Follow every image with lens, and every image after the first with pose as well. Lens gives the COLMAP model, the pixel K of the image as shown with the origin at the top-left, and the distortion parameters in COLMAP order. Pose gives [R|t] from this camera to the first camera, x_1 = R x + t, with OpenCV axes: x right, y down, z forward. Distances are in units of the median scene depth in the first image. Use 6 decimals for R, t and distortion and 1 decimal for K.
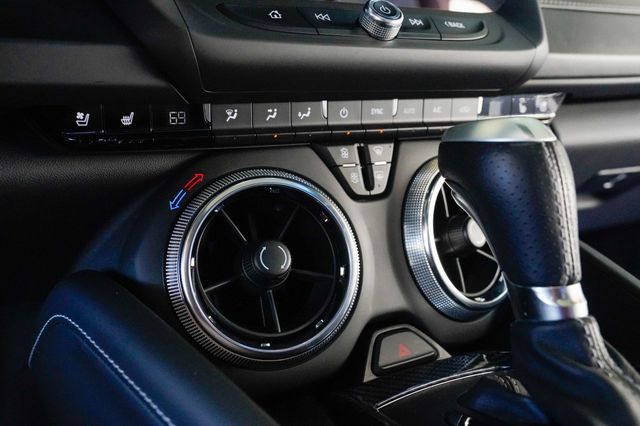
lens RADIAL K [[631.3, 0, 317.8], [0, 631.3, 214.1], [0, 0, 1]] dist [0.014971, 0.000000]
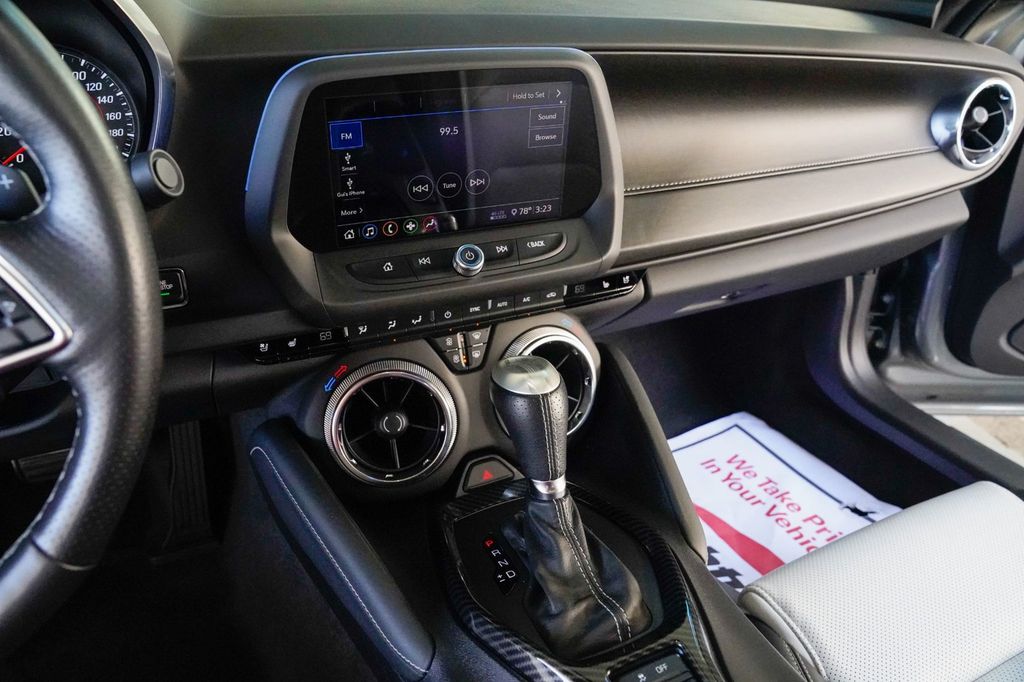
lens RADIAL K [[706.4, 0, 505.5], [0, 706.4, 340.4], [0, 0, 1]] dist [-0.123677, 0.084772]
pose [[0.994703, 0.042643, -0.093524, 0.331586], [-0.014559, 0.959160, 0.282490, -0.576355], [0.101751, -0.279632, 0.954700, -0.500296]]
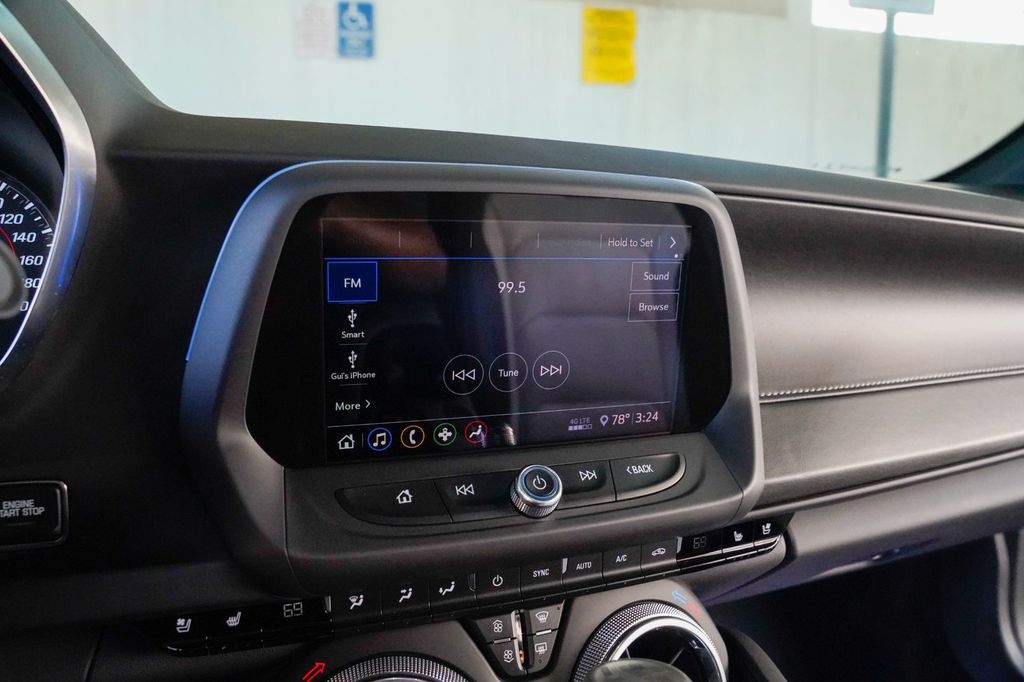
lens RADIAL K [[706.4, 0, 511.4], [0, 706.4, 342.6], [0, 0, 1]] dist [-0.123677, 0.084772]
pose [[0.989373, 0.021814, -0.143756, 0.198451], [-0.032373, 0.996913, -0.071529, -0.437925], [0.141752, 0.075423, 0.987025, 0.059604]]
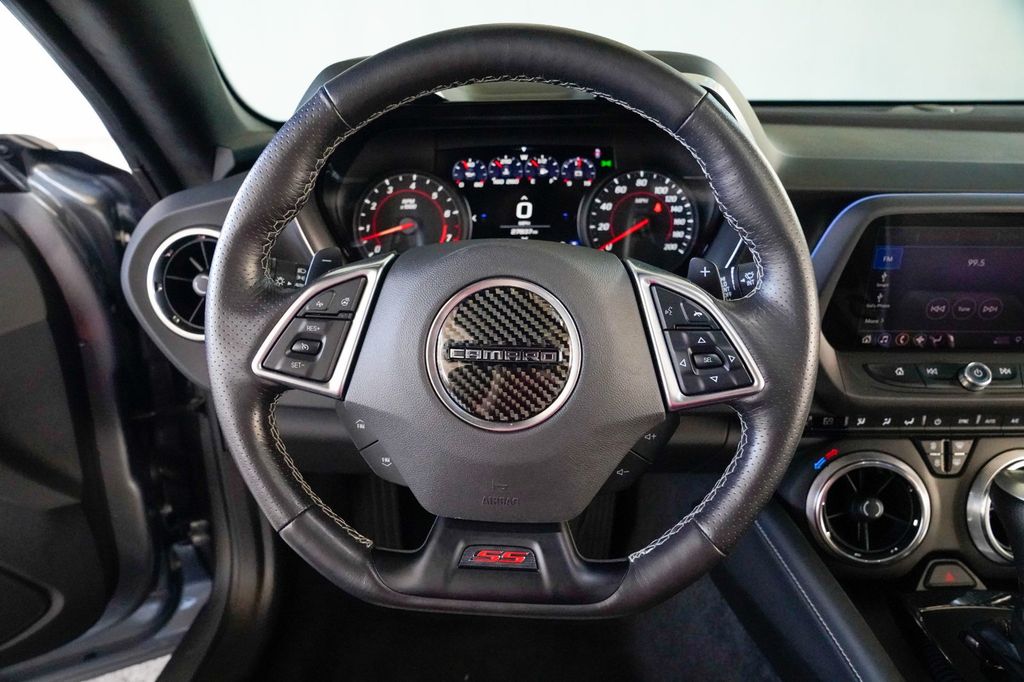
lens RADIAL K [[706.4, 0, 512.5], [0, 706.4, 344.5], [0, 0, 1]] dist [-0.123677, 0.084772]
pose [[0.850230, 0.162749, -0.500621, -0.042037], [-0.085112, 0.980996, 0.174366, -0.578685], [0.519485, -0.105643, 0.847924, -0.976835]]
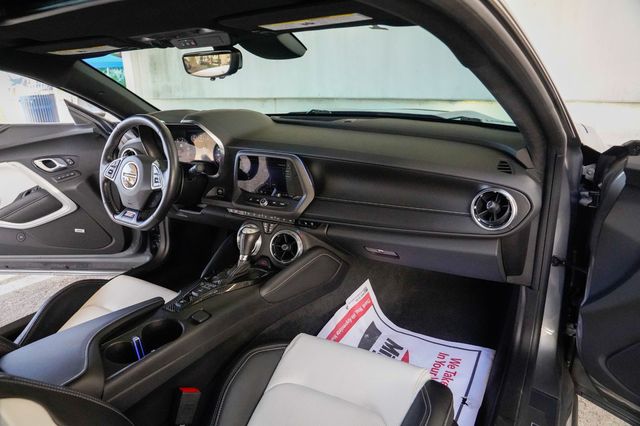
lens RADIAL K [[441.5, 0, 319.7], [0, 441.5, 207.0], [0, 0, 1]] dist [-0.123677, 0.084772]
pose [[0.491492, 0.236345, -0.838198, 3.510575], [-0.138797, 0.971426, 0.192525, -1.066008], [0.859751, 0.021715, 0.510252, -0.511304]]
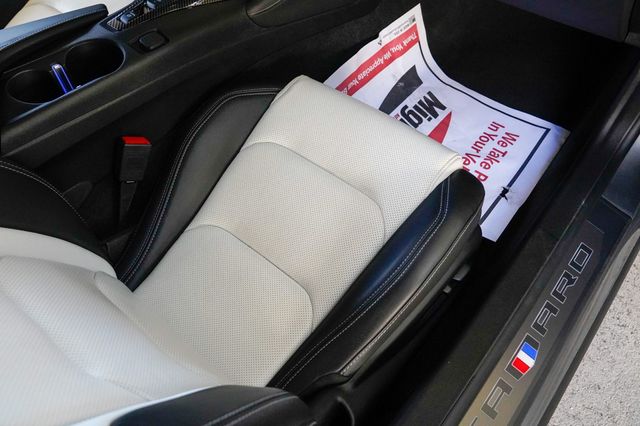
lens RADIAL K [[504.8, 0, 322.2], [0, 504.8, 206.8], [0, 0, 1]] dist [-0.051170, 0.006374]
pose [[0.347567, 0.727298, -0.591806, 3.080545], [-0.195293, 0.673464, 0.712957, -0.984517], [0.917092, -0.132224, 0.376110, 0.057592]]
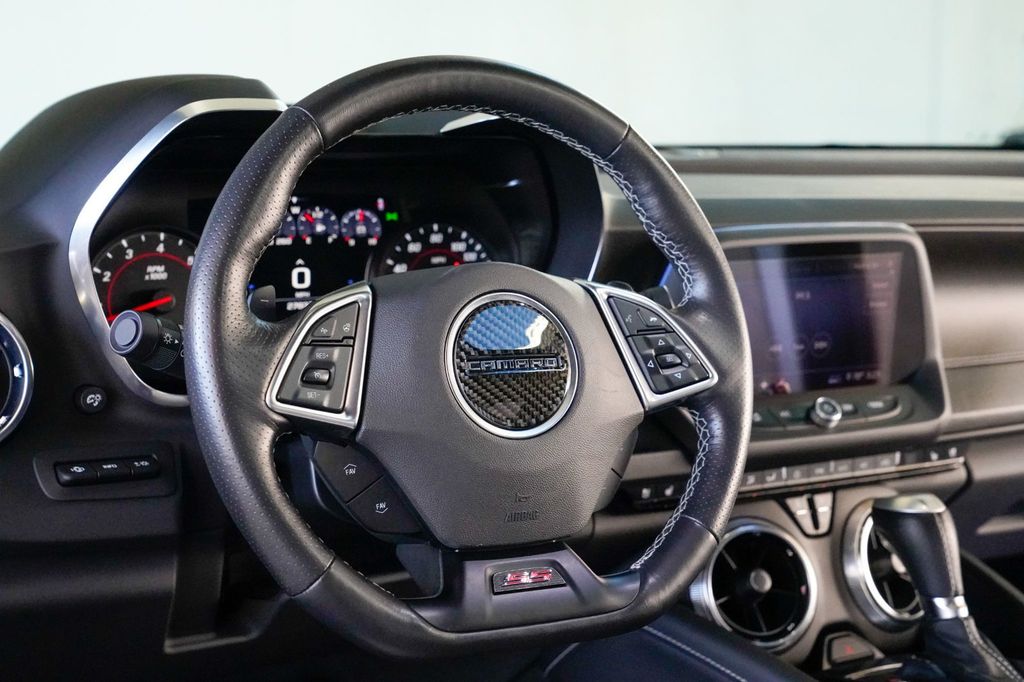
lens RADIAL K [[1591.6, 0, 503.6], [0, 1591.6, 337.8], [0, 0, 1]] dist [0.226777, 0.000000]
pose [[0.999920, -0.010677, 0.006850, -0.660647], [0.011219, 0.996348, -0.084640, -0.178321], [-0.005921, 0.084710, 0.996388, -2.681084]]
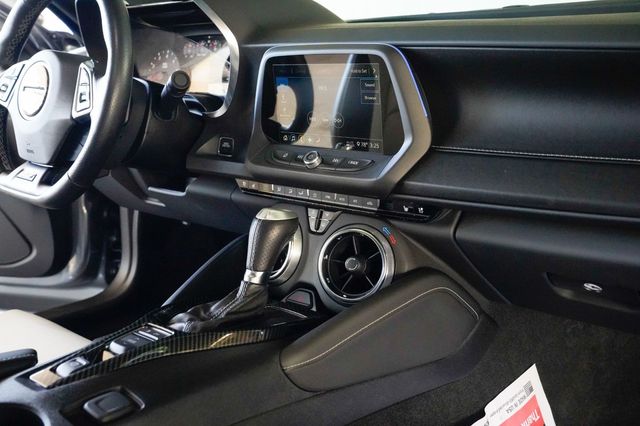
lens RADIAL K [[649.4, 0, 318.9], [0, 649.4, 210.5], [0, 0, 1]] dist [0.028061, 0.000000]
pose [[0.346234, 0.193710, -0.917931, 2.409600], [-0.181653, 0.973776, 0.136977, -0.465195], [0.920393, 0.119319, 0.372343, 0.130765]]
